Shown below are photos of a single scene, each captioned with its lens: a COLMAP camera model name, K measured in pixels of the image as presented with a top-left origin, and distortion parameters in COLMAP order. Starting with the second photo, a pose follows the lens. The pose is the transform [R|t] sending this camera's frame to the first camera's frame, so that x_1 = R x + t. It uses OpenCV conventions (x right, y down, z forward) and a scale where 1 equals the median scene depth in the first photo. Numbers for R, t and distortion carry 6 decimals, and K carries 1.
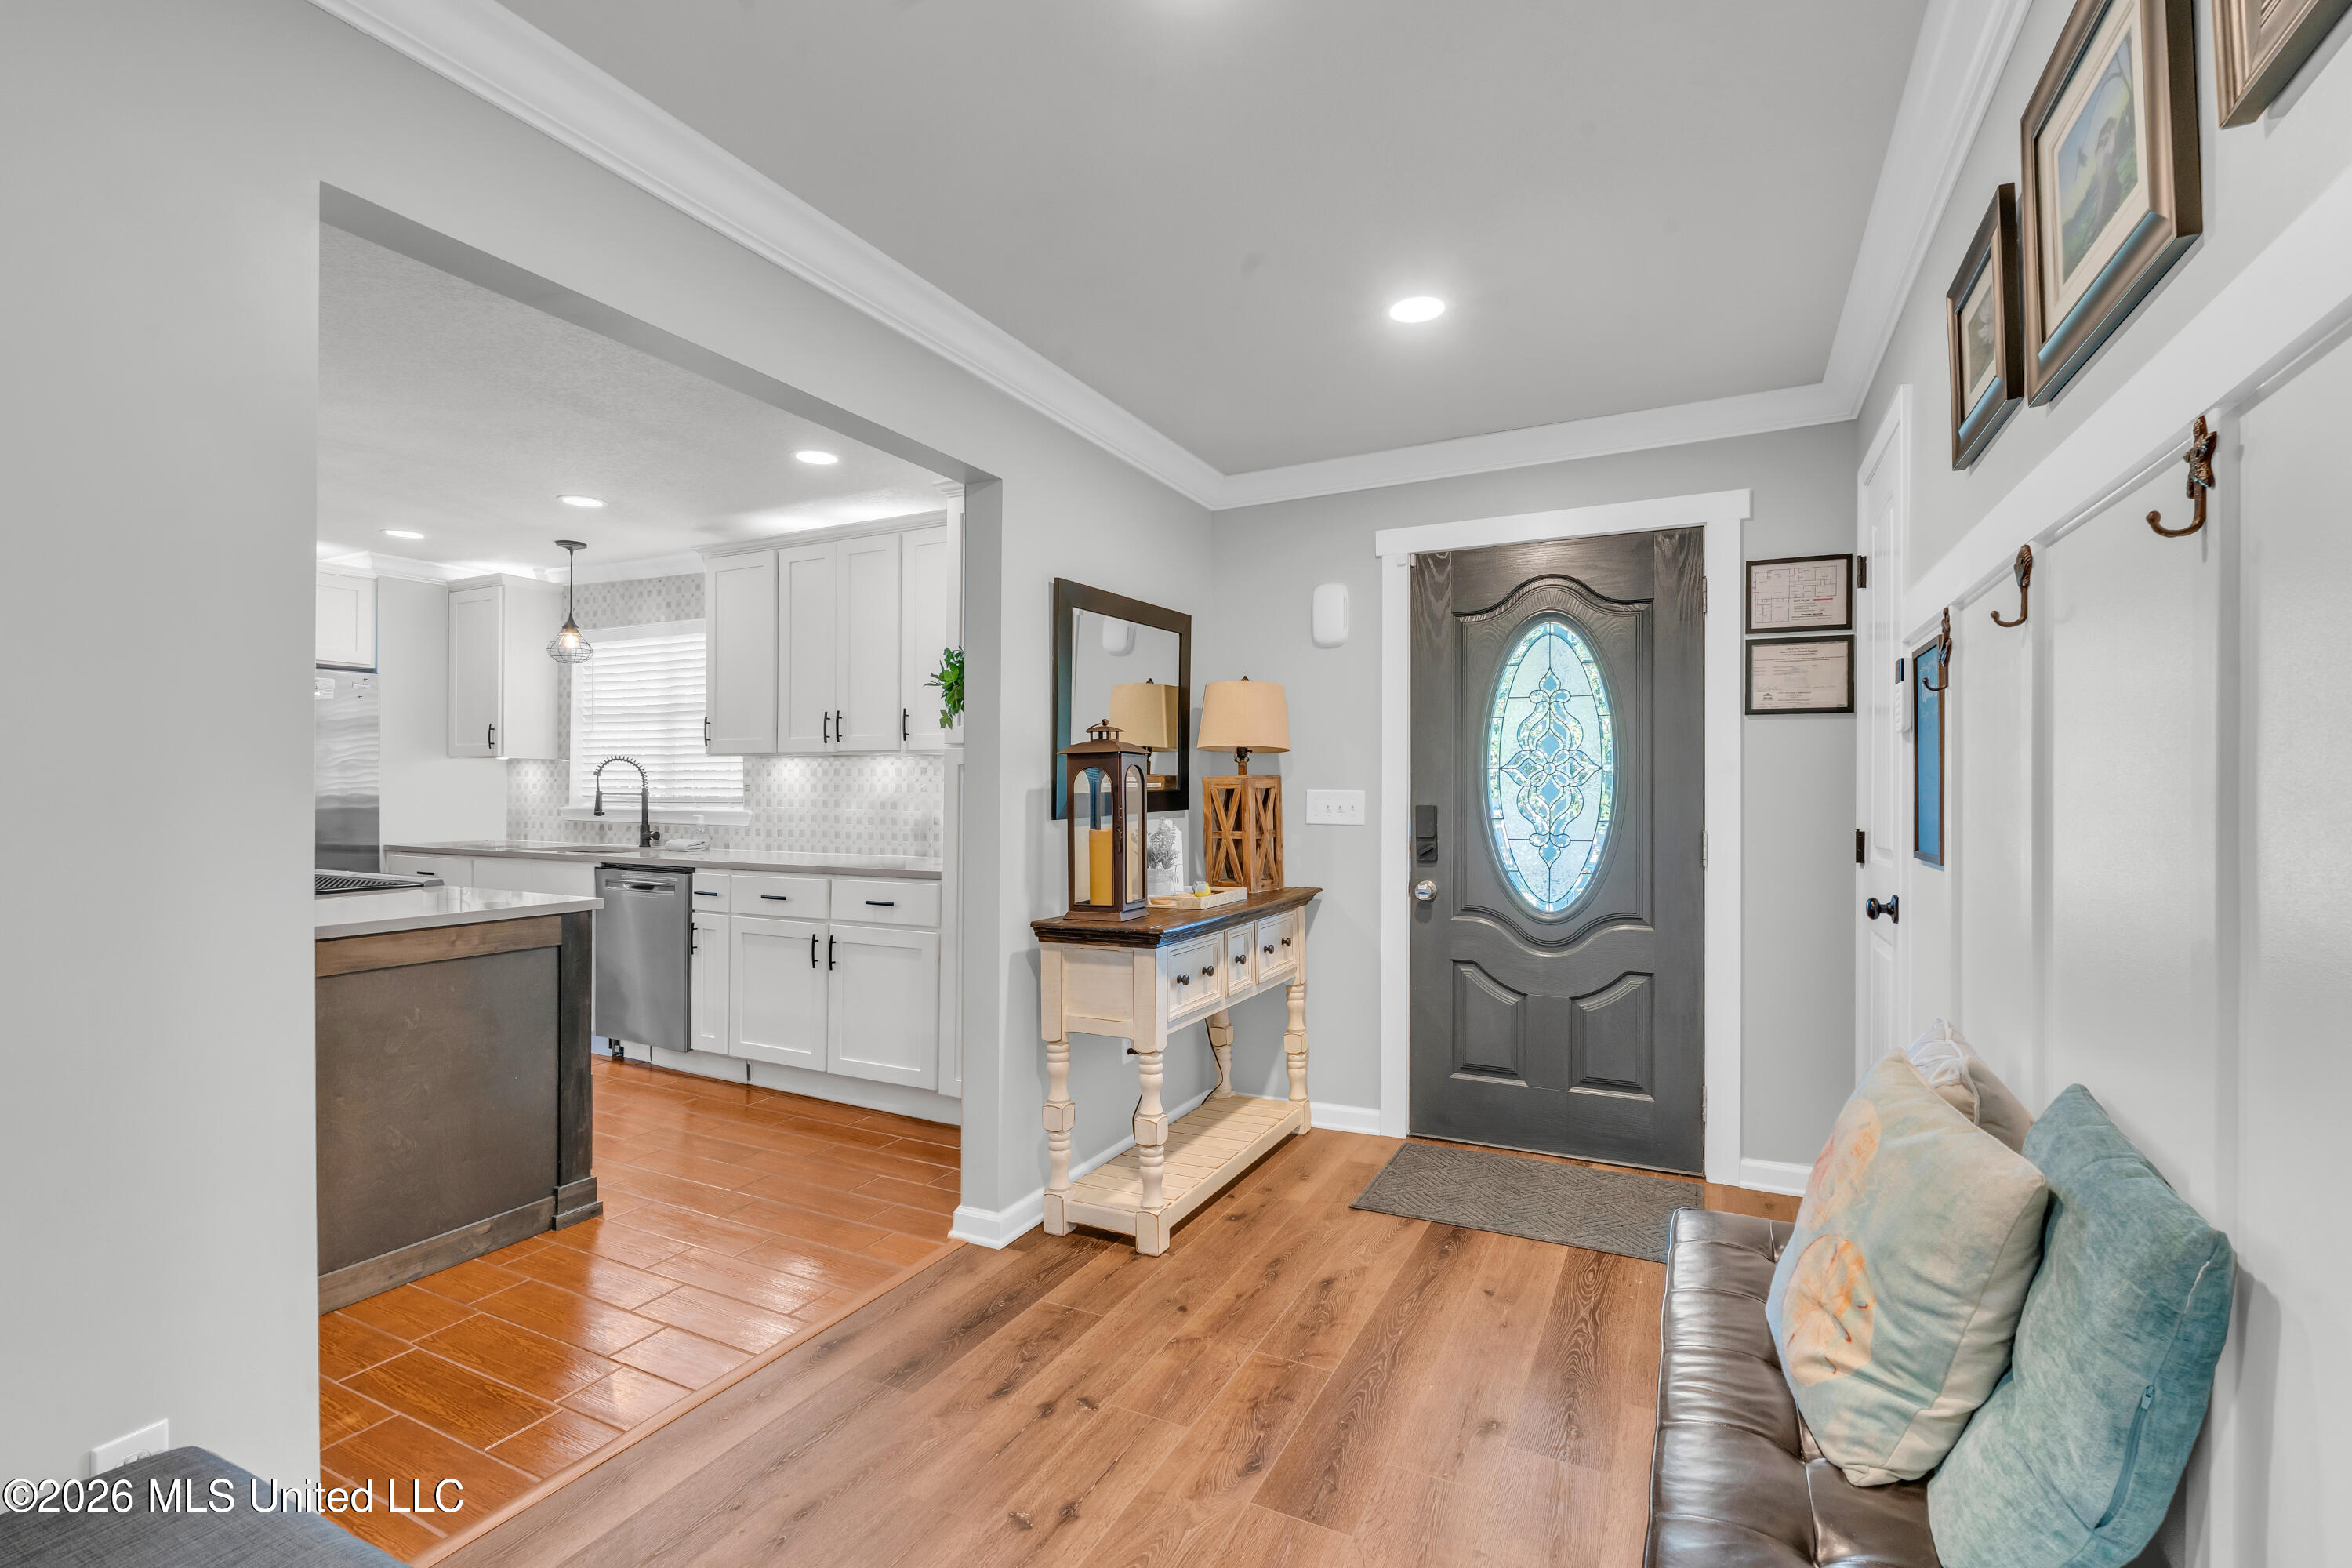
lens RADIAL K [[1060.2, 0, 1176.0], [0, 1060.2, 784.0], [0, 0, 1]] dist [0.003681, 0.000002]
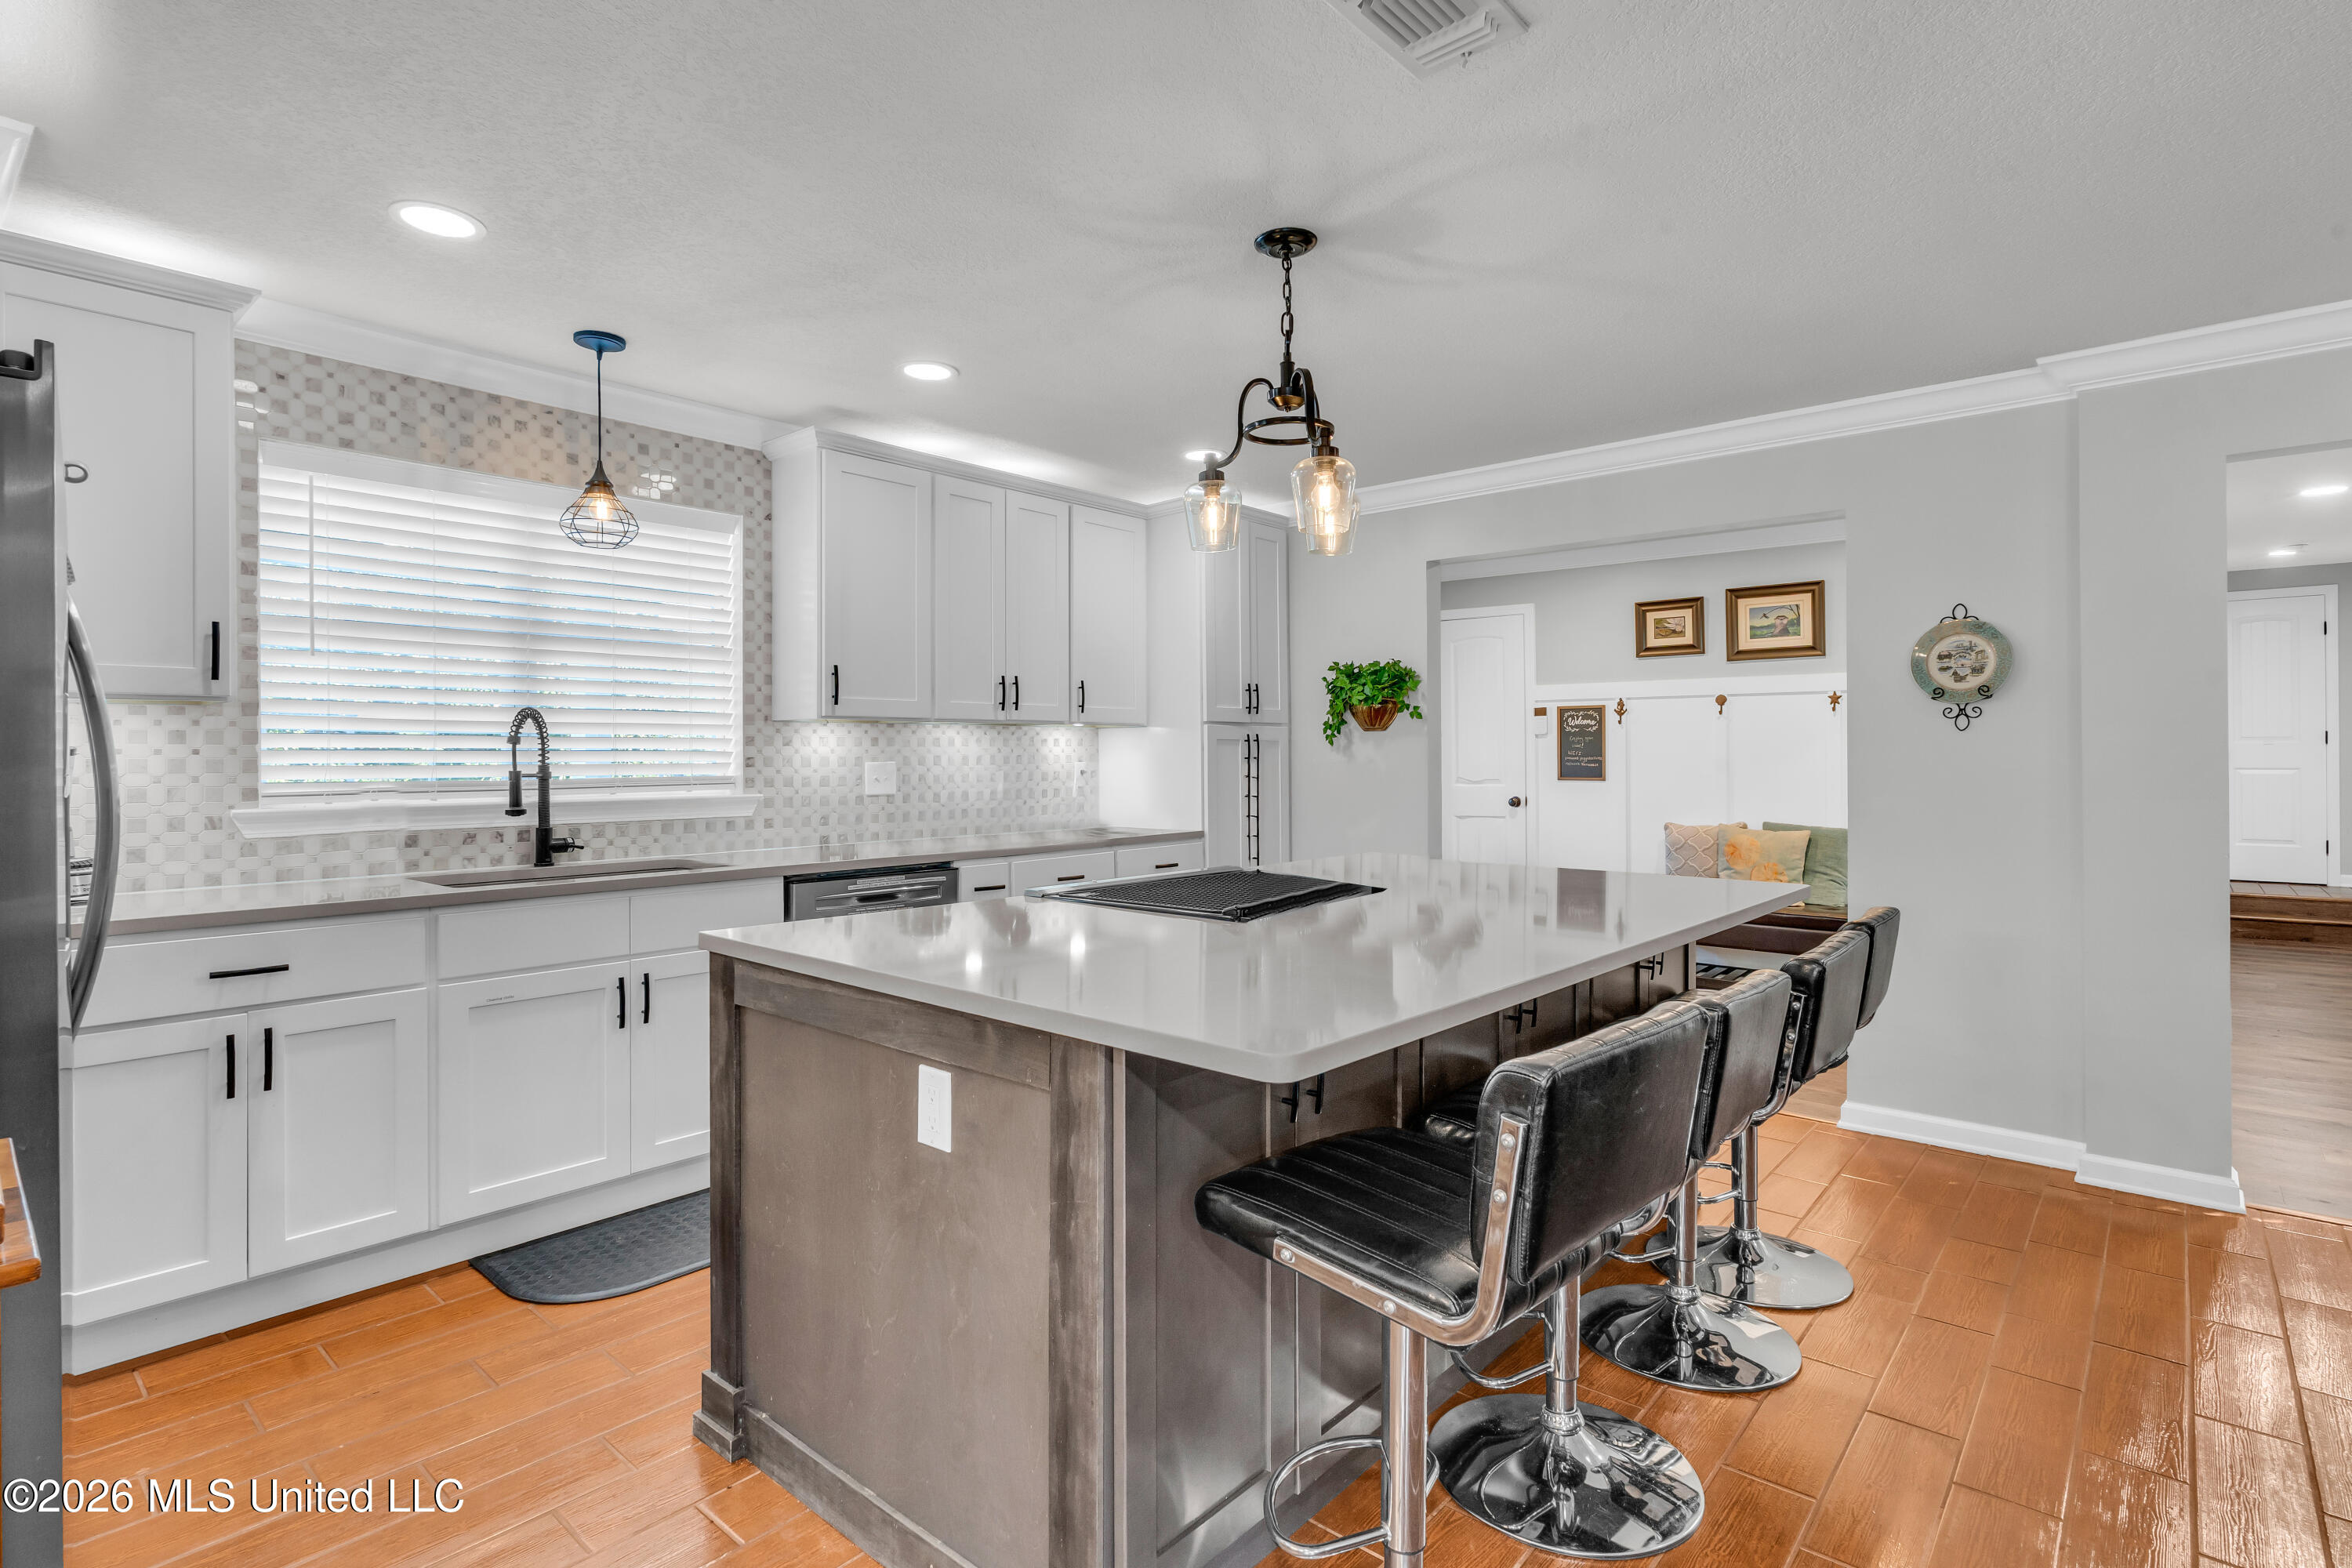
lens RADIAL K [[1118.9, 0, 1175.7], [0, 1118.9, 741.2], [0, 0, 1]] dist [0.001653, 0.000061]
pose [[0.250140, 0.009930, 0.968159, -1.063237], [0.003586, 0.999931, -0.011182, -0.001077], [-0.968203, 0.006269, 0.250087, 0.542052]]
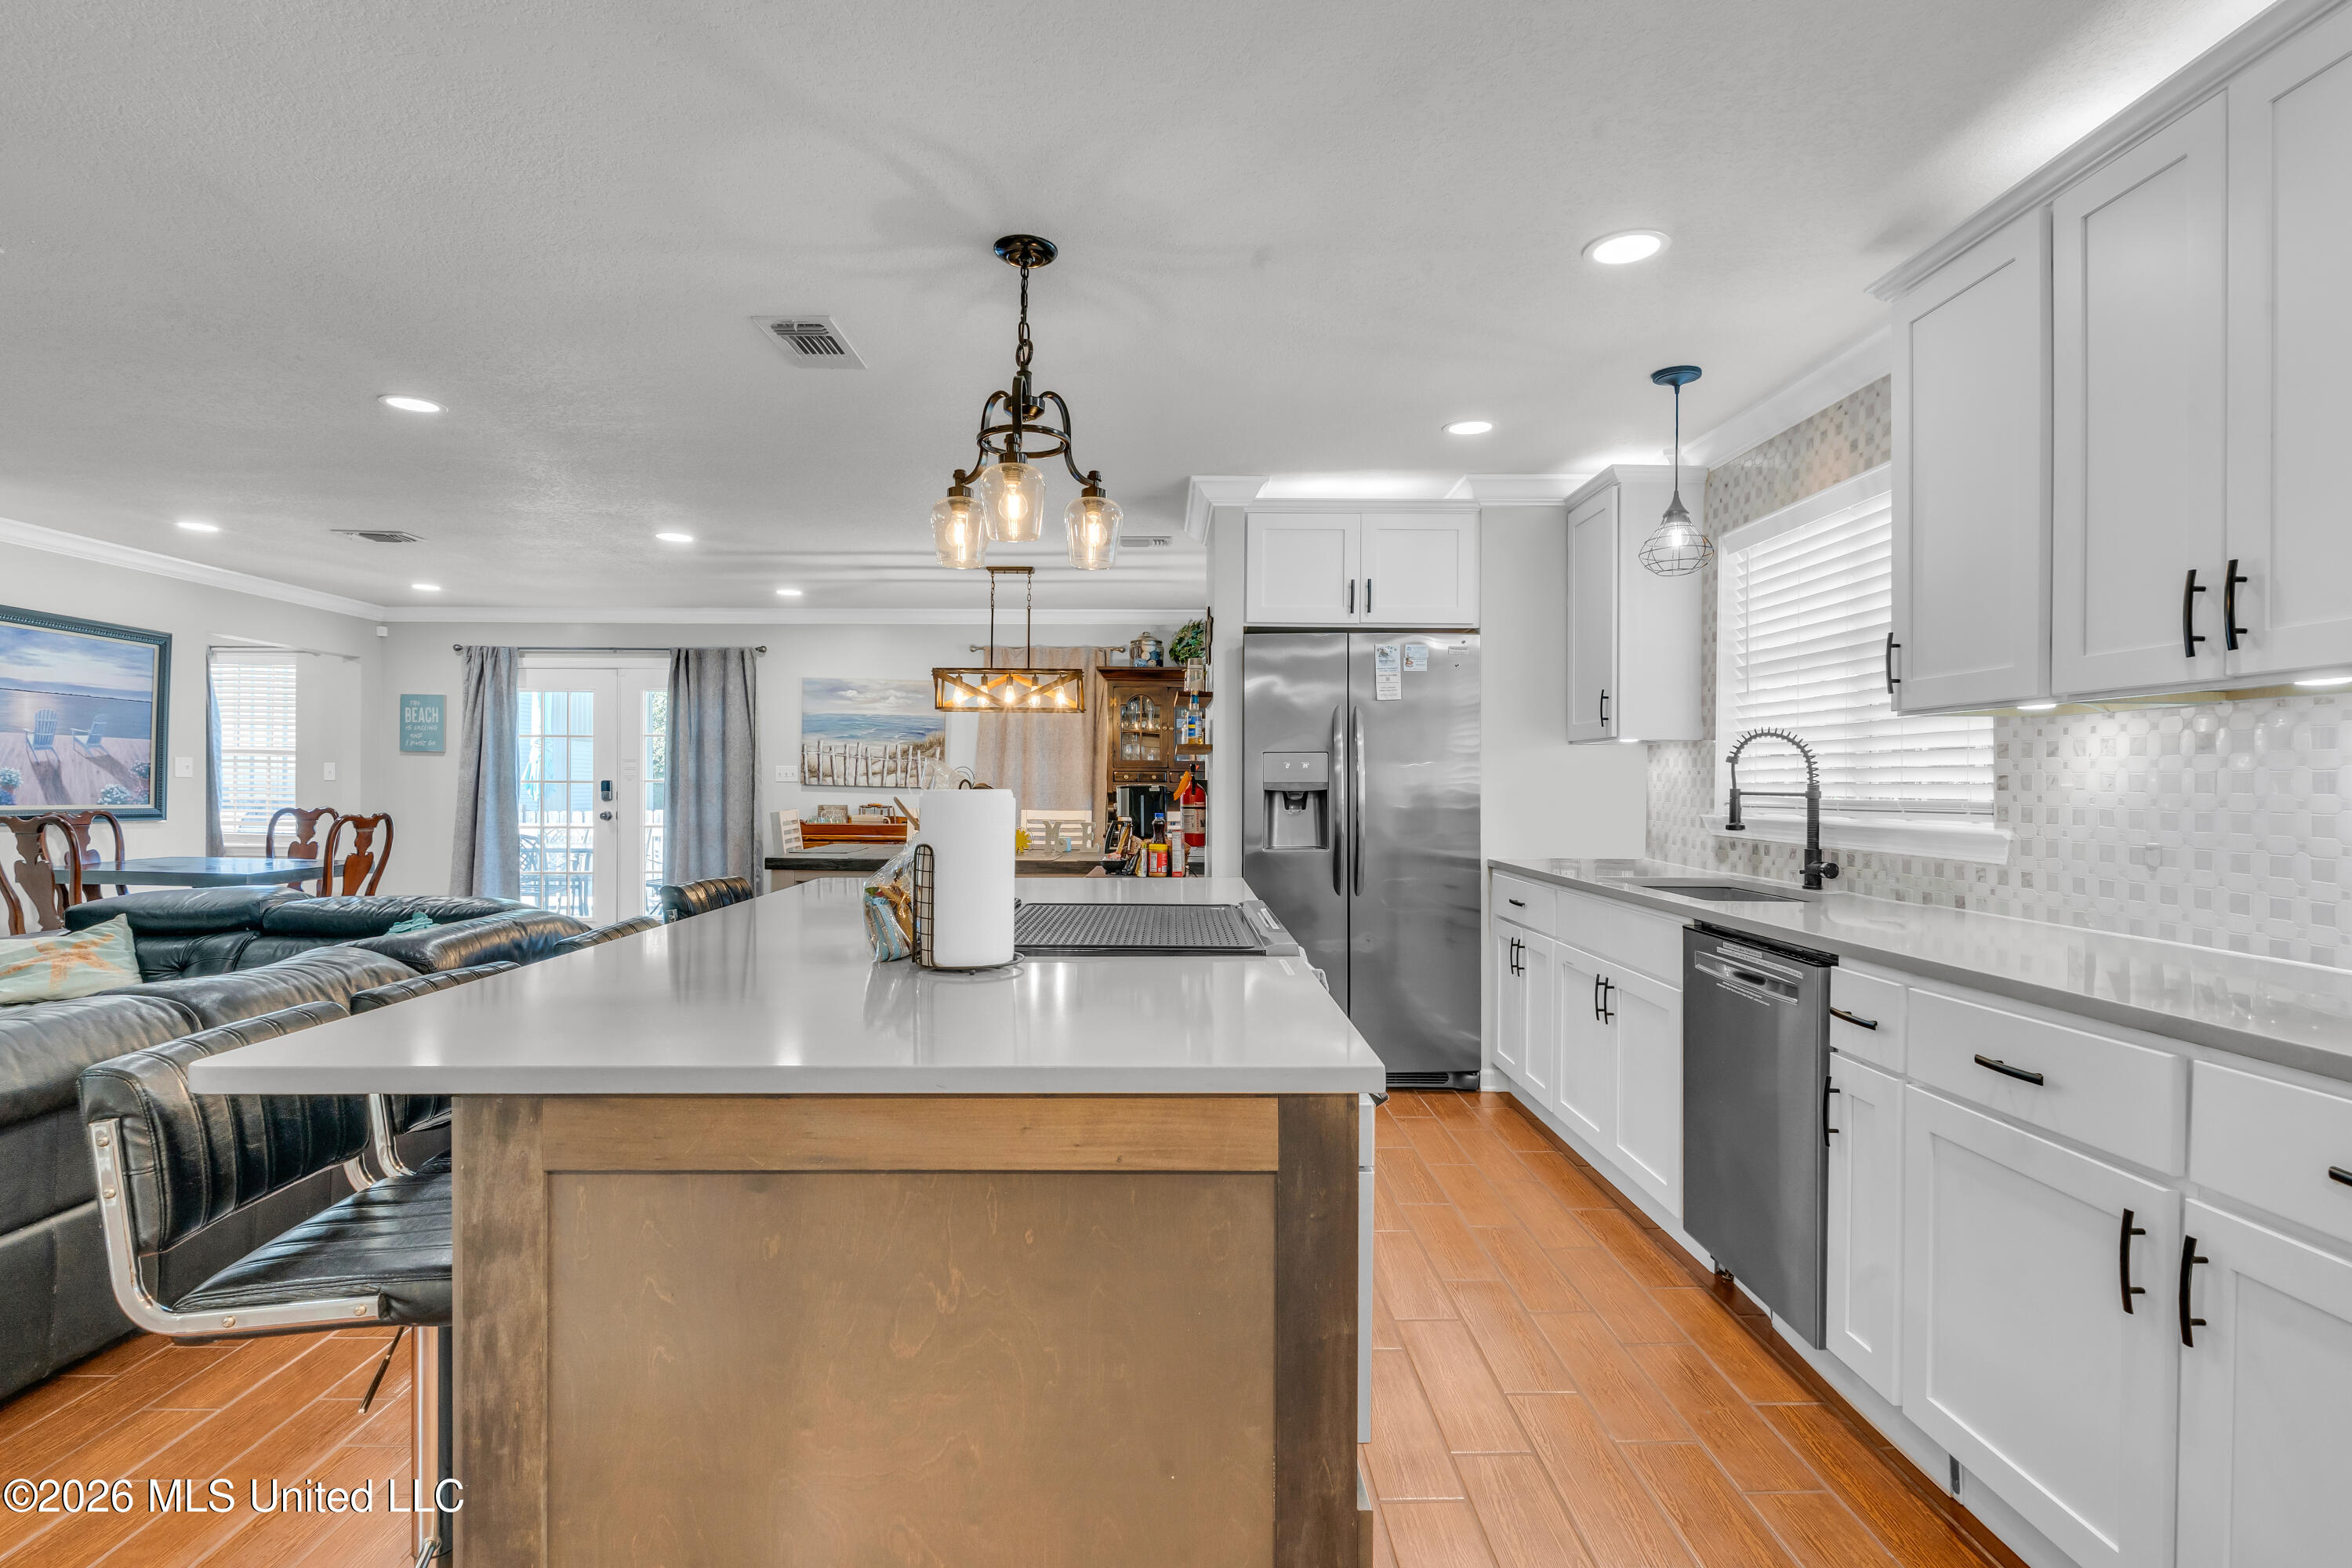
lens RADIAL K [[1150.3, 0, 1176.0], [0, 1150.3, 784.0], [0, 0, 1]] dist [-0.011915, 0.000248]
pose [[0.461136, -0.000787, -0.887329, -0.126605], [0.000983, 0.999999, -0.000376, 0.003939], [0.887329, -0.000699, 0.461136, 0.448474]]
